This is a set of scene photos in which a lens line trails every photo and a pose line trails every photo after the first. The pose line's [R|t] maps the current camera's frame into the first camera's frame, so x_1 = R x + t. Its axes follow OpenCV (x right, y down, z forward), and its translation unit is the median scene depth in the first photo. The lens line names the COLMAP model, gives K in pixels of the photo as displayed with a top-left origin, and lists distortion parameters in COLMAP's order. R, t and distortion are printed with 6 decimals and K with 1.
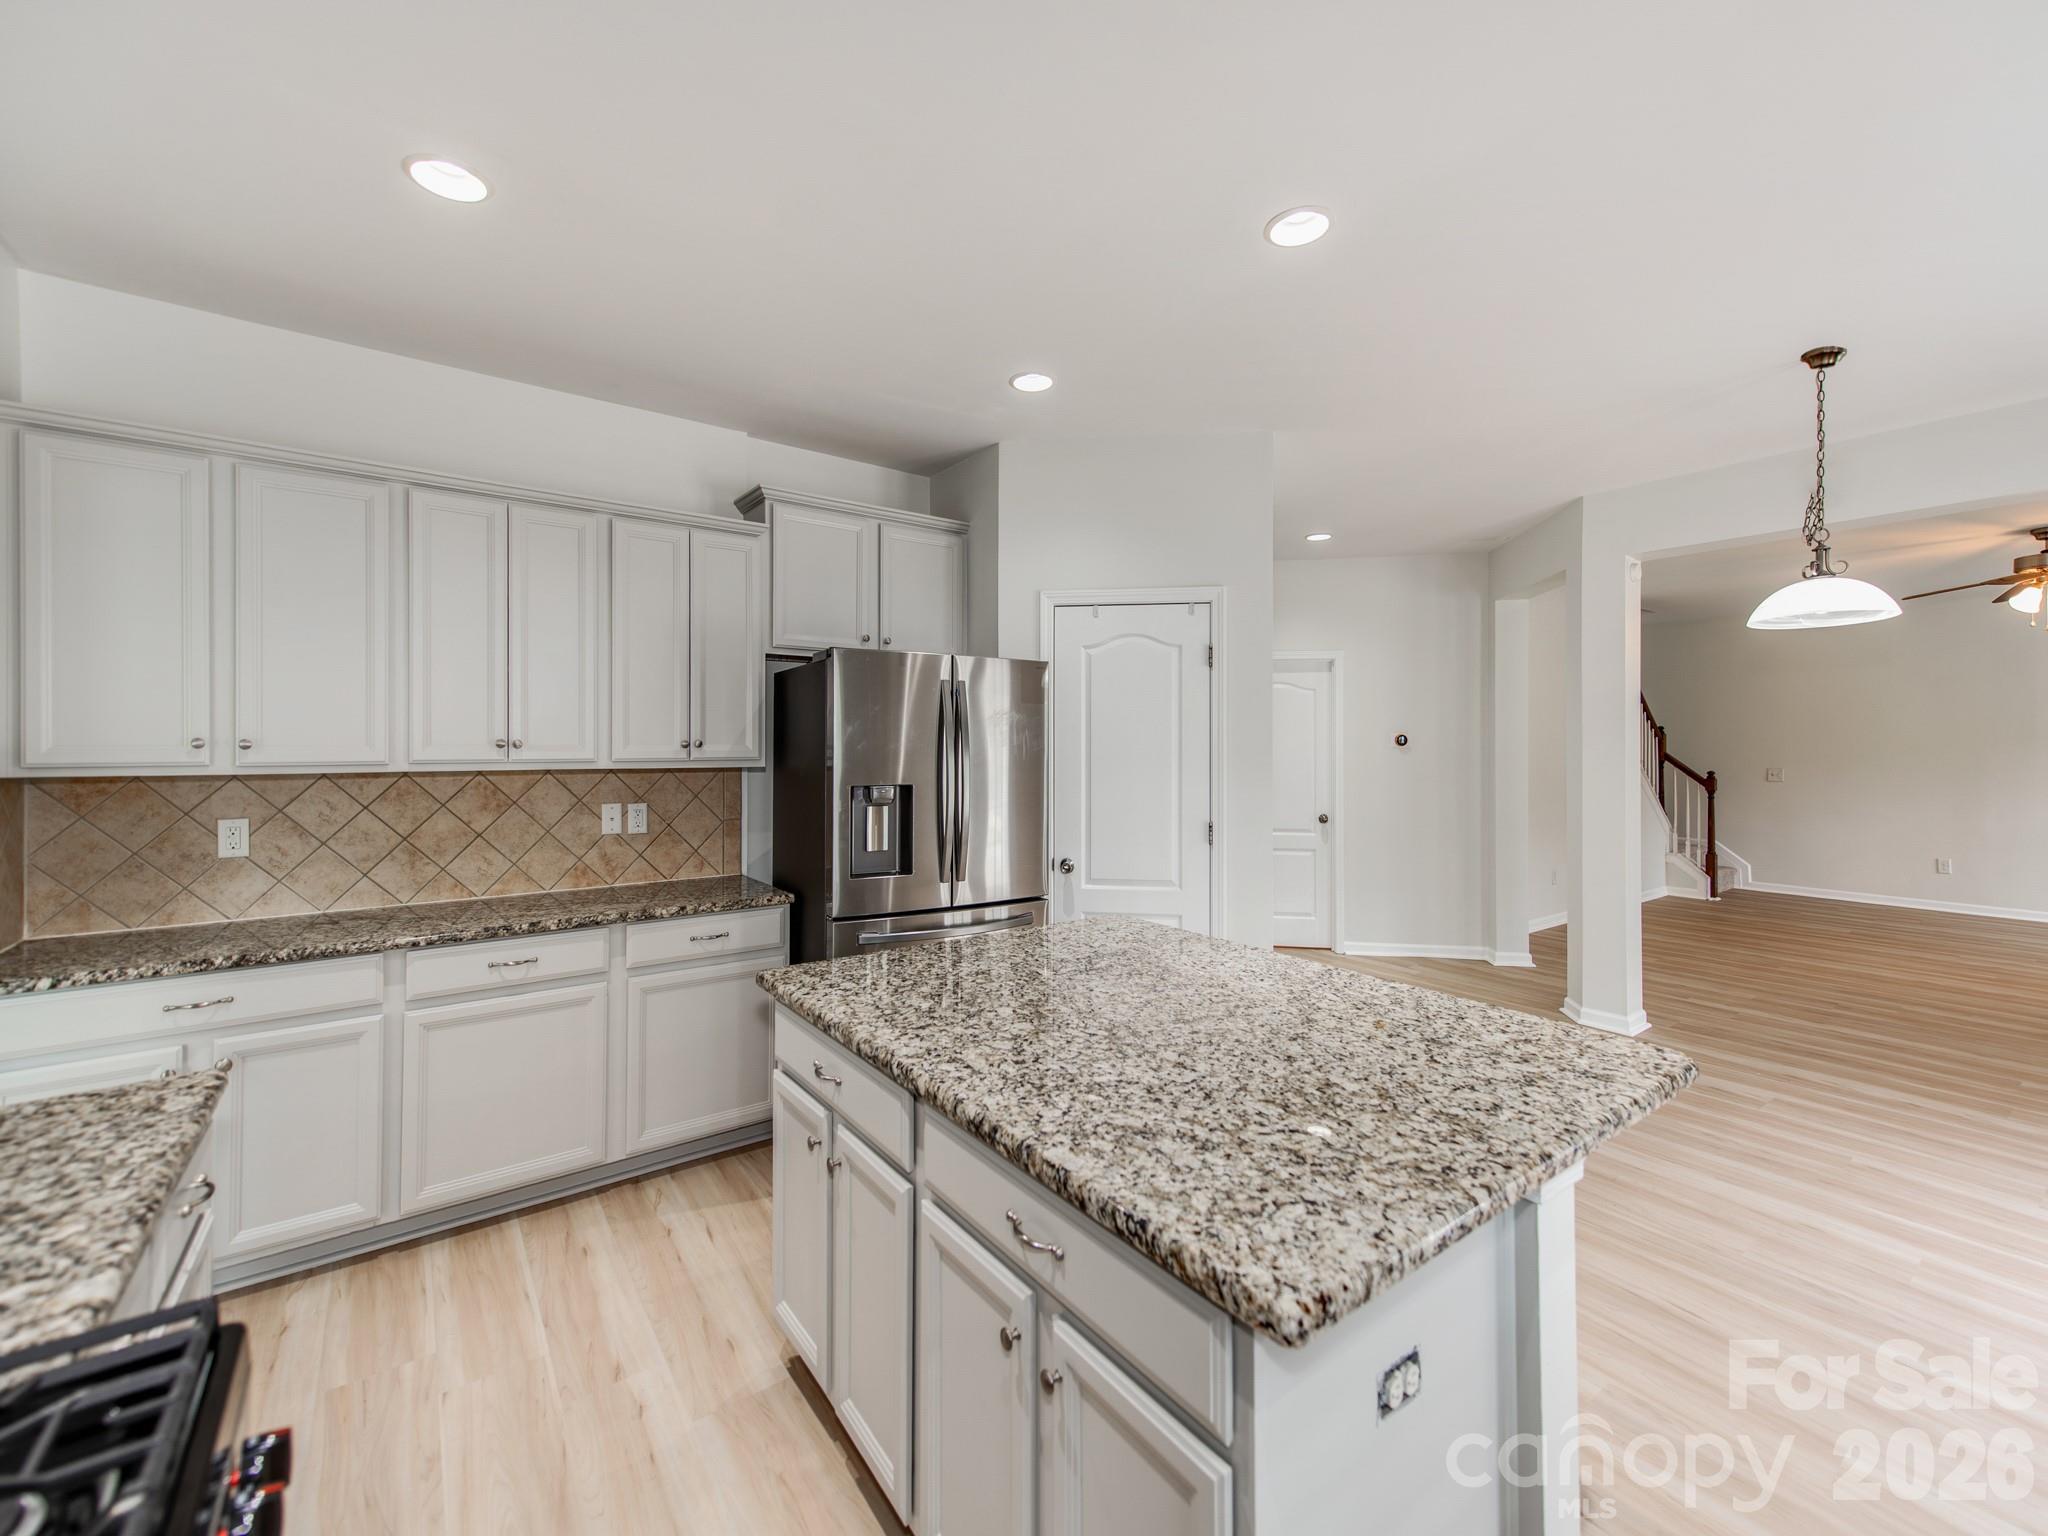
lens RADIAL K [[875.8, 0, 1026.8], [0, 875.8, 754.2], [0, 0, 1]] dist [0.016230, 0.000062]
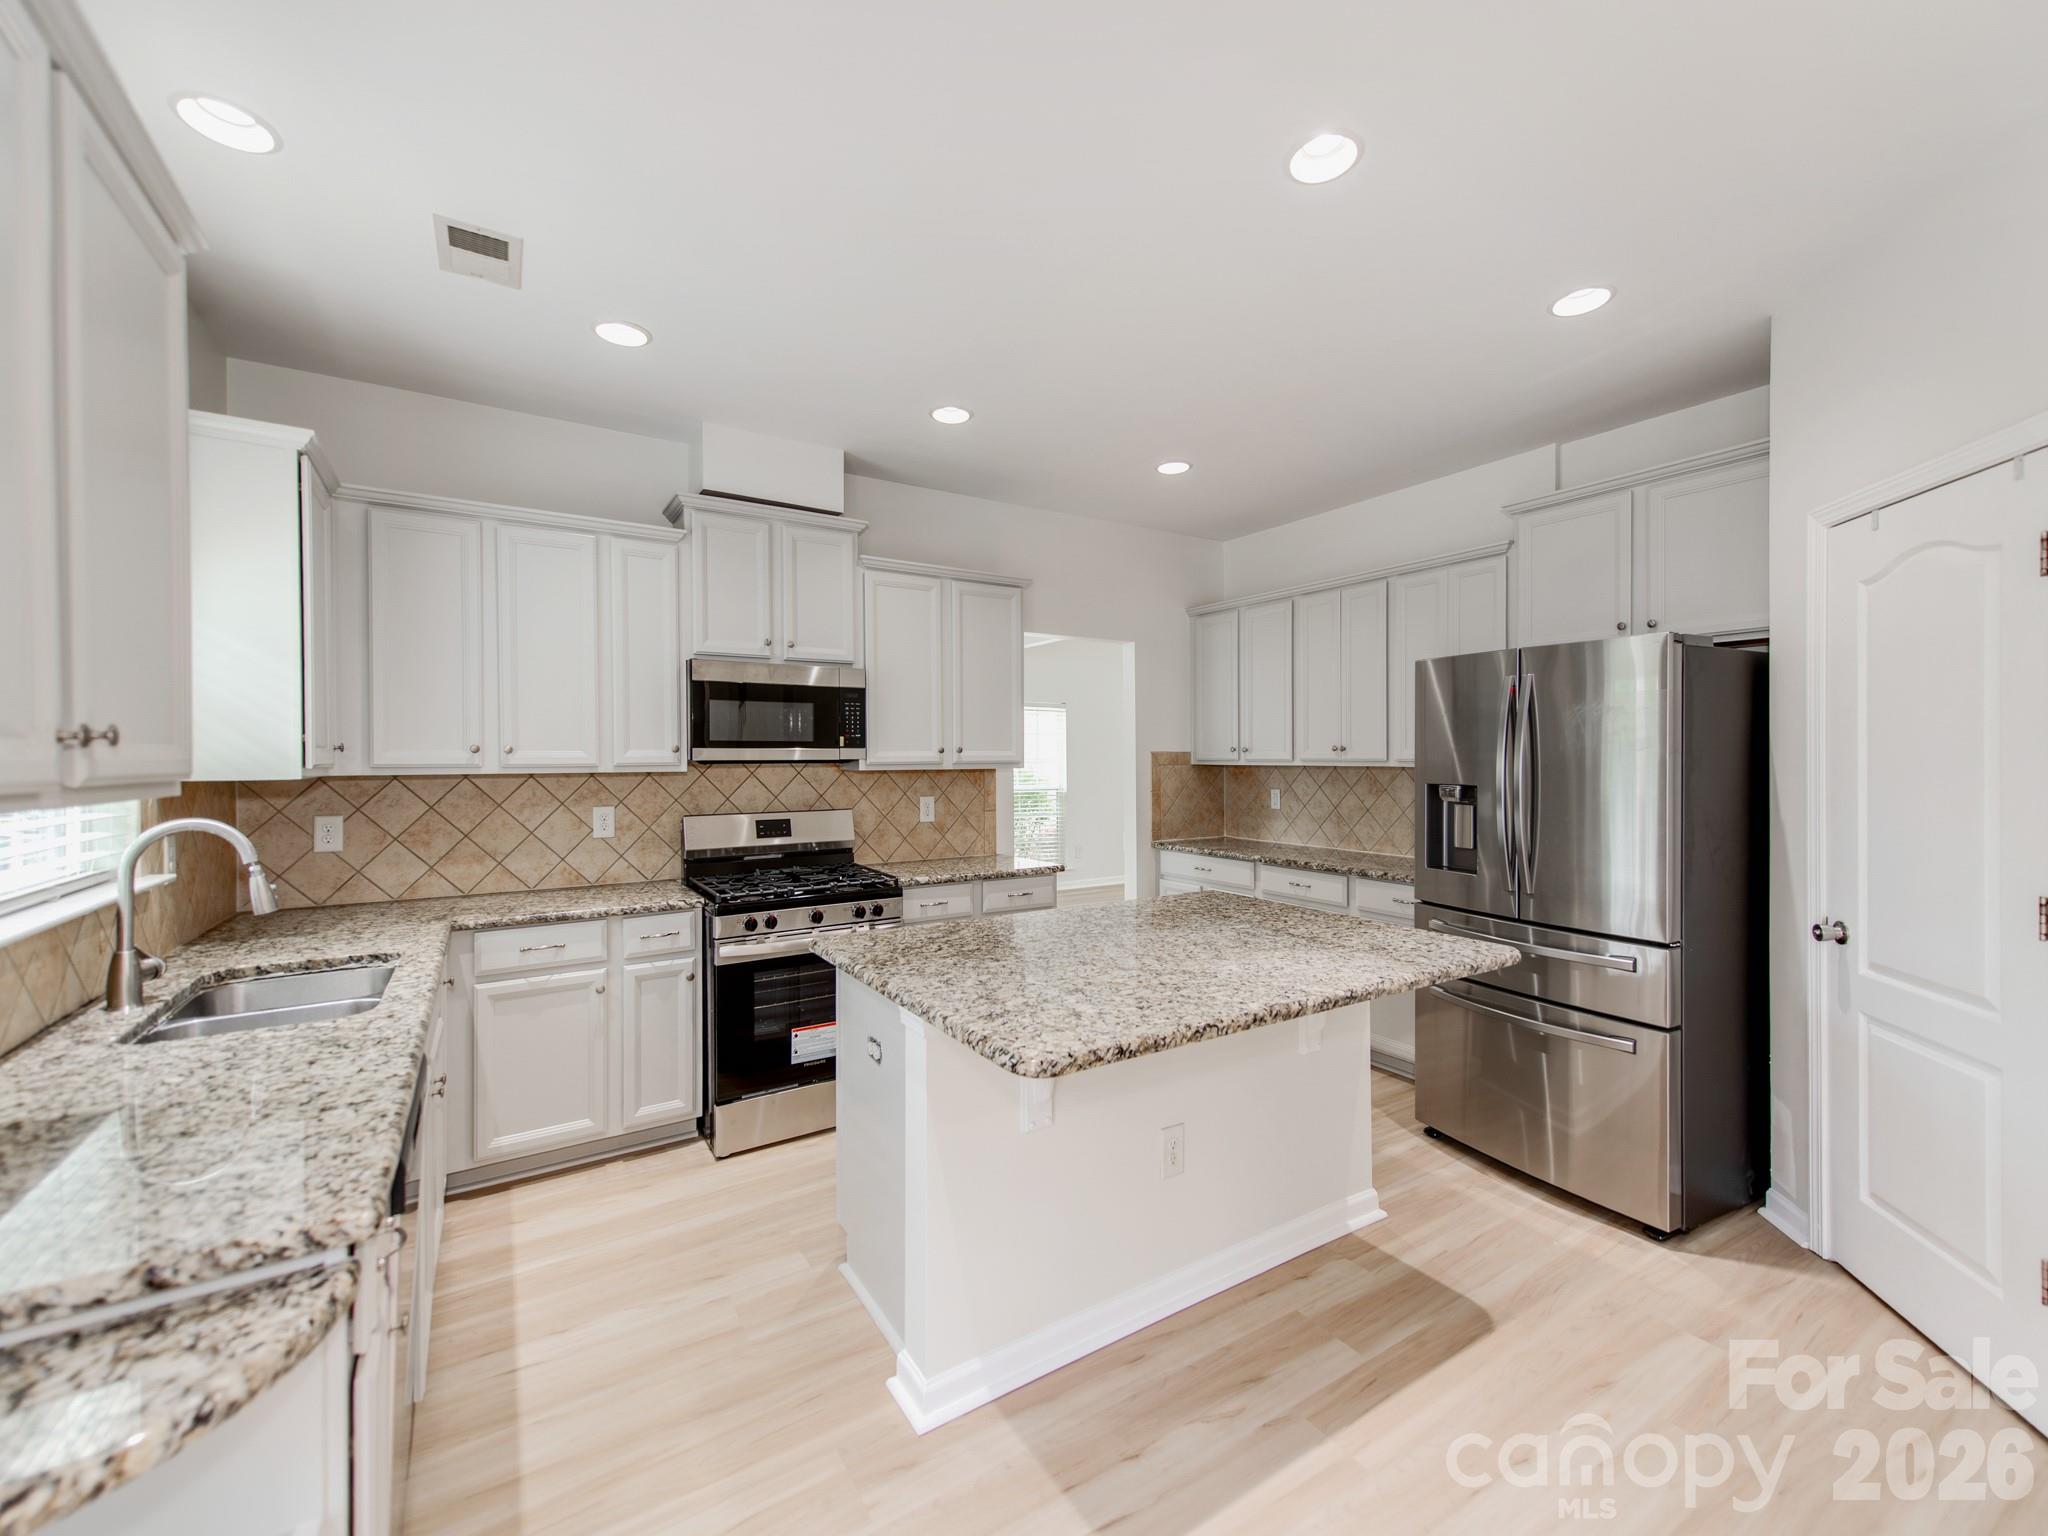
lens RADIAL K [[875.8, 0, 1030.7], [0, 875.8, 757.6], [0, 0, 1]] dist [0.016230, 0.000062]
pose [[-0.101963, -0.000195, -0.994788, 1.035863], [-0.008887, 0.999960, 0.000715, 0.007975], [0.994748, 0.008913, -0.101961, 0.667971]]
